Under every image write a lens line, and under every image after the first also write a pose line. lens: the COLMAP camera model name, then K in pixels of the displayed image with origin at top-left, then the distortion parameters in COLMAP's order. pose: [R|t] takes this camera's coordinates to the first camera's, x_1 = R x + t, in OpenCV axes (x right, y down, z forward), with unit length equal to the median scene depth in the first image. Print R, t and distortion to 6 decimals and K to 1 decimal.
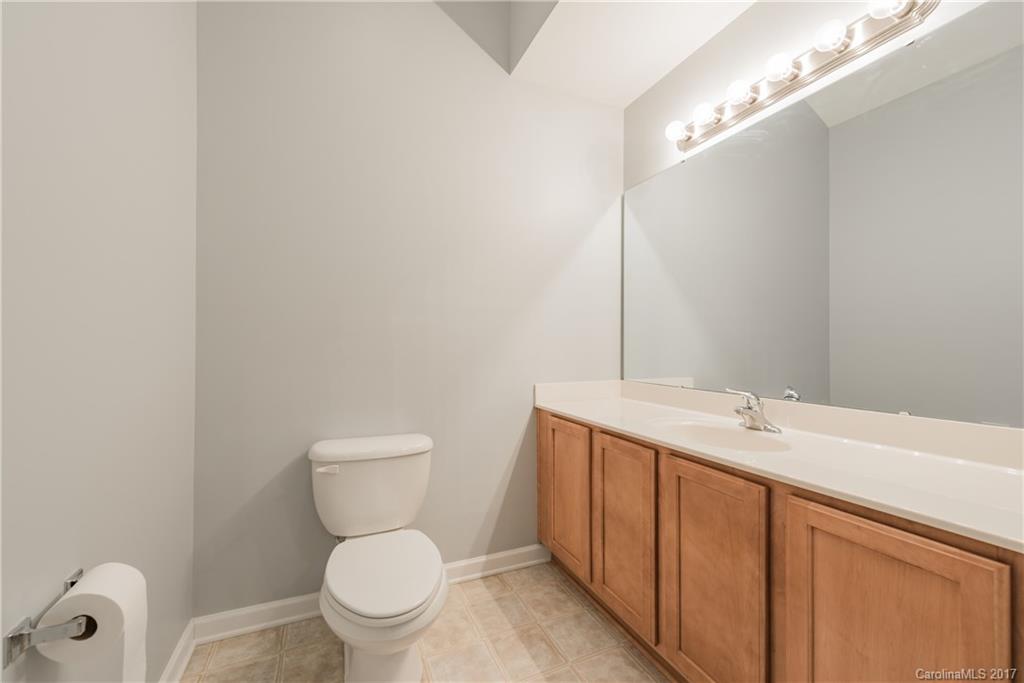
lens RADIAL K [[398.0, 0, 511.5], [0, 398.0, 342.5], [0, 0, 1]] dist [0.004161, -0.001020]
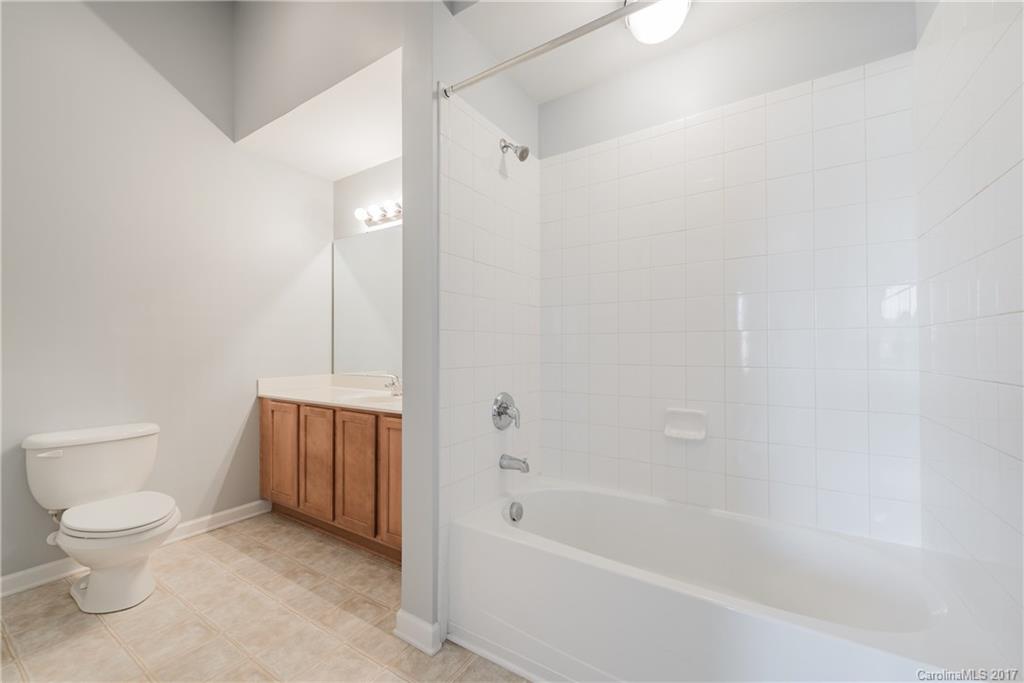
lens RADIAL K [[398.0, 0, 503.9], [0, 398.0, 344.0], [0, 0, 1]] dist [0.004161, -0.001020]
pose [[0.839101, 0.003592, 0.543963, 0.029071], [-0.001048, 0.999987, -0.004985, -0.007774], [-0.543974, 0.003613, 0.839094, -0.684058]]
